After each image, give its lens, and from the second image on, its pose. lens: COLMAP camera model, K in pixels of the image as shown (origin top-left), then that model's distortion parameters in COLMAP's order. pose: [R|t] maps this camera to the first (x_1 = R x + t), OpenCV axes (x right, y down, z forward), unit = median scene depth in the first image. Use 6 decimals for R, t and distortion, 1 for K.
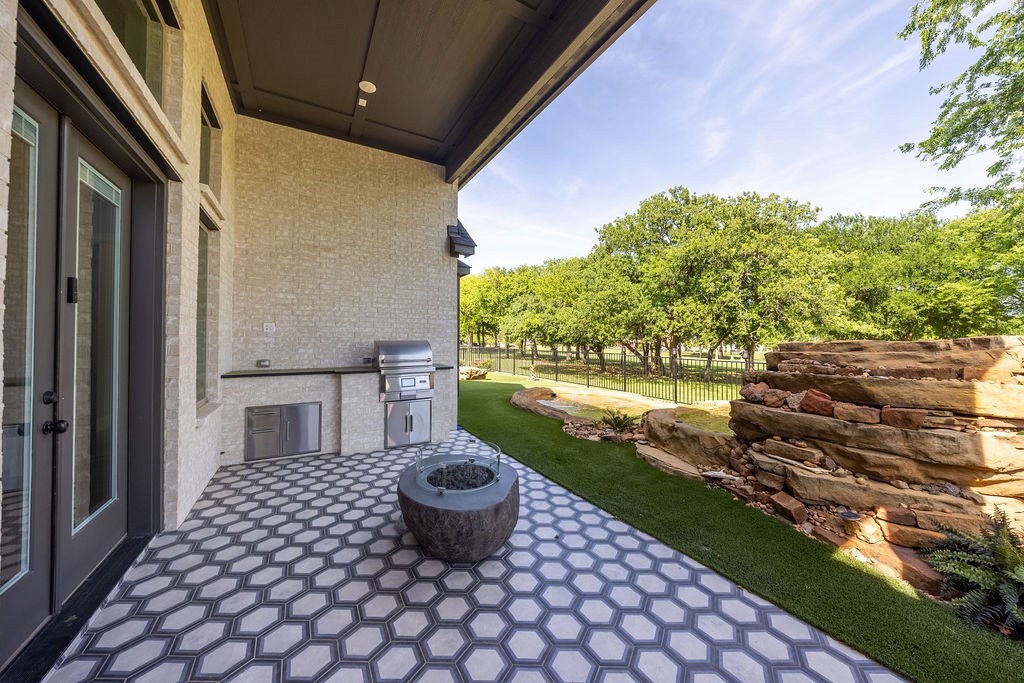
lens RADIAL K [[356.0, 0, 512.4], [0, 356.0, 337.2], [0, 0, 1]] dist [-0.000332, -0.000012]
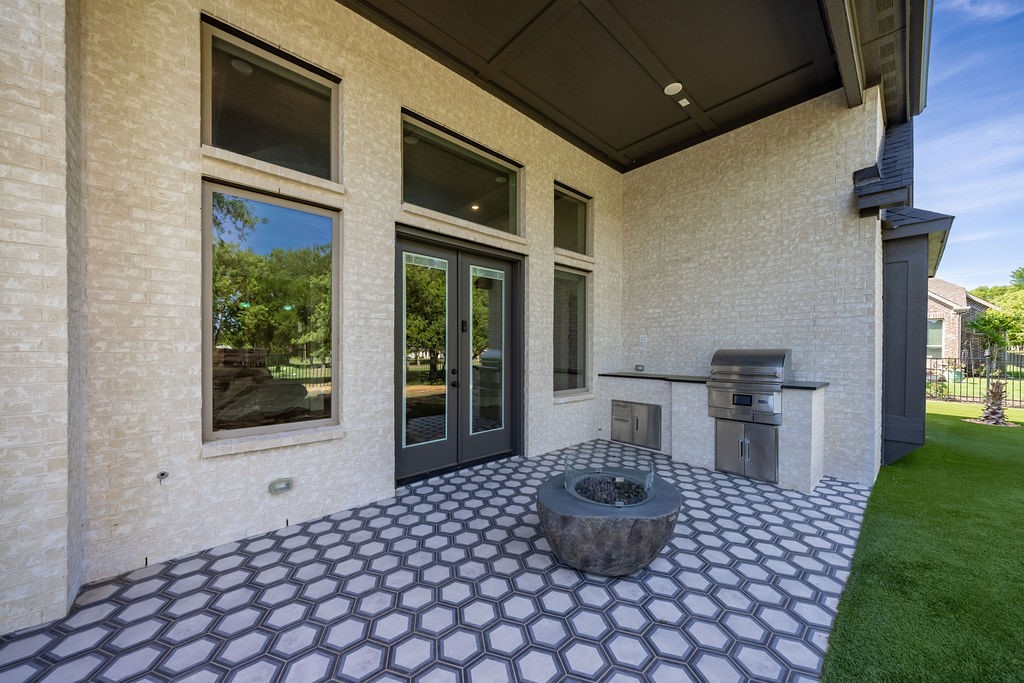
lens RADIAL K [[364.6, 0, 515.2], [0, 364.6, 352.3], [0, 0, 1]] dist [0.015409, -0.000026]
pose [[0.220676, 0.004271, -0.975338, 0.408296], [0.004290, 0.999976, 0.005349, 0.010836], [0.975338, -0.005365, 0.220652, 0.293631]]
